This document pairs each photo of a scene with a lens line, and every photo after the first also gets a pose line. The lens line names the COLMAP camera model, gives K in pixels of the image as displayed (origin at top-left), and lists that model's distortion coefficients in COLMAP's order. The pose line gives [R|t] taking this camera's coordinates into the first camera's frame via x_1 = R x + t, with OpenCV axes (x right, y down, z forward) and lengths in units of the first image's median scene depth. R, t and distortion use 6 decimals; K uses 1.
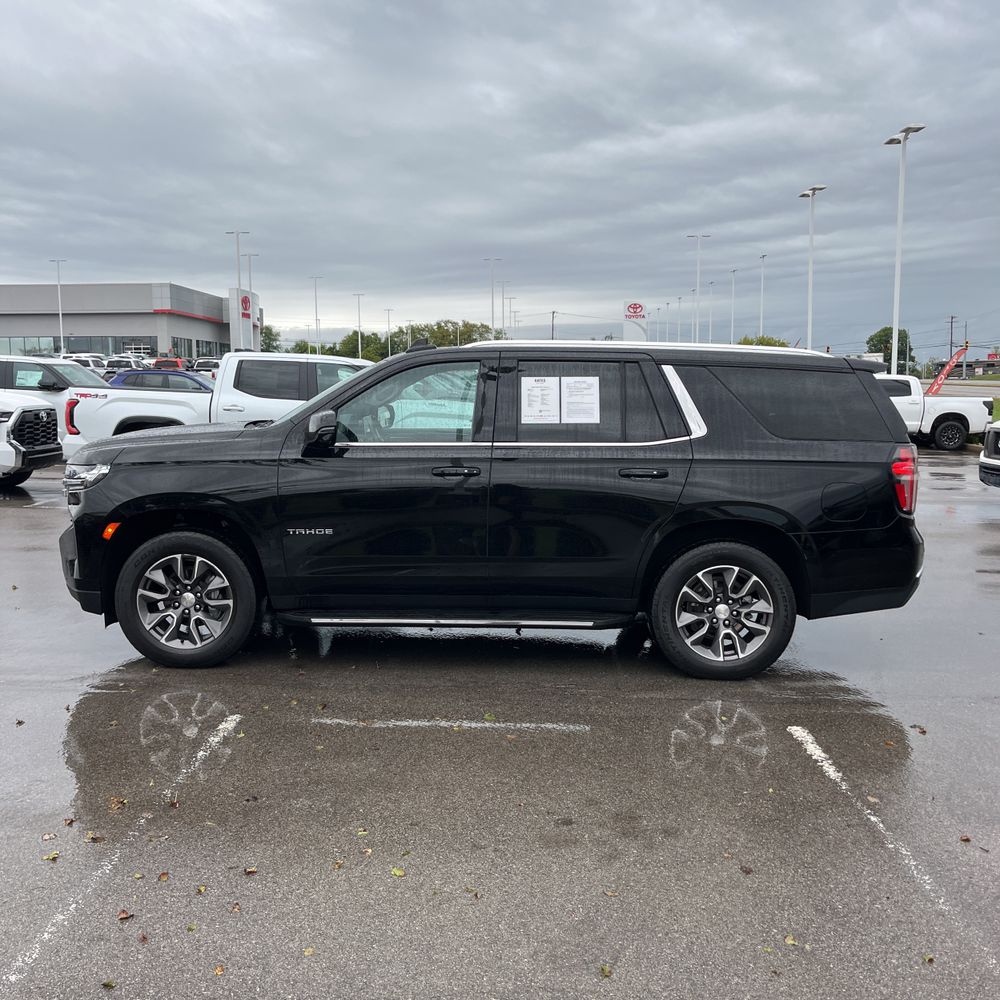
lens RADIAL K [[986.8, 0, 500.0], [0, 986.8, 500.0], [0, 0, 1]] dist [0.057859, -0.072435]
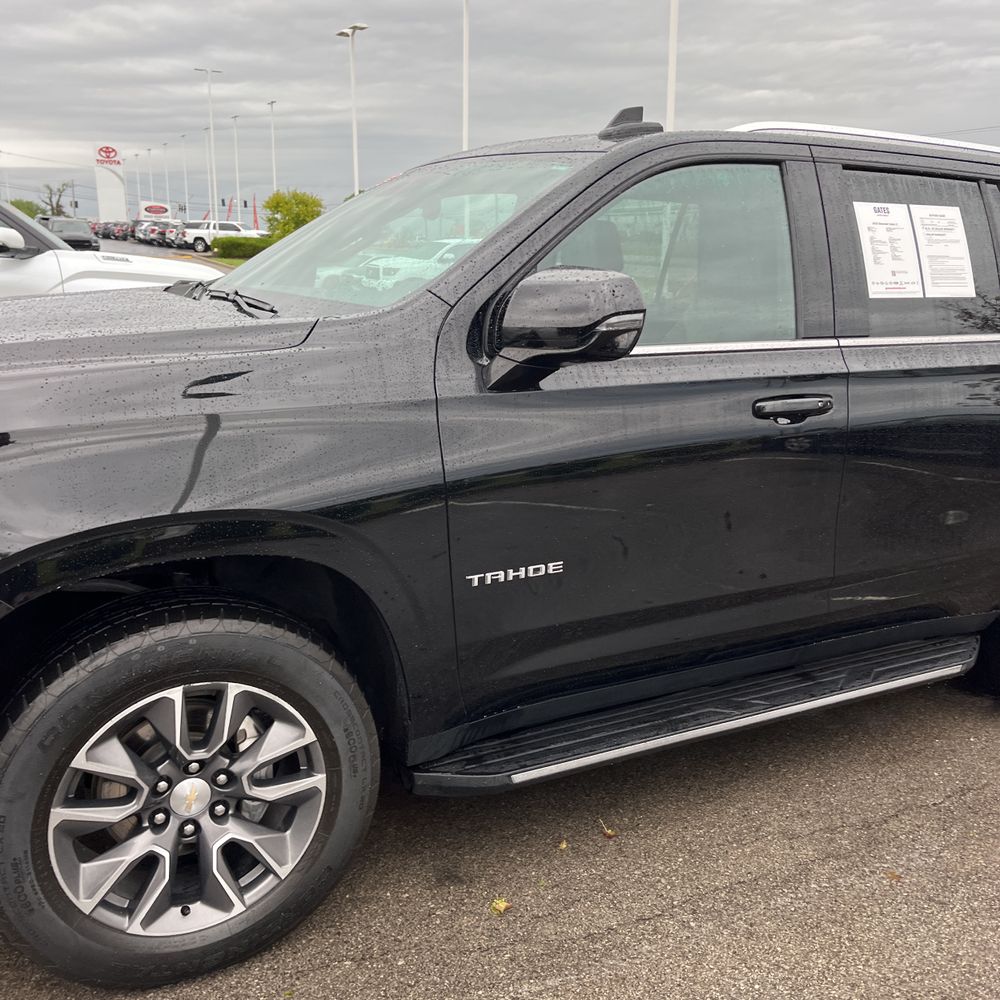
lens RADIAL K [[986.8, 0, 500.0], [0, 986.8, 500.0], [0, 0, 1]] dist [0.057859, -0.072435]
pose [[0.870644, -0.100655, 0.481505, -0.382433], [0.035310, 0.989104, 0.142919, -0.055160], [-0.490645, -0.107429, 0.864712, 0.645886]]
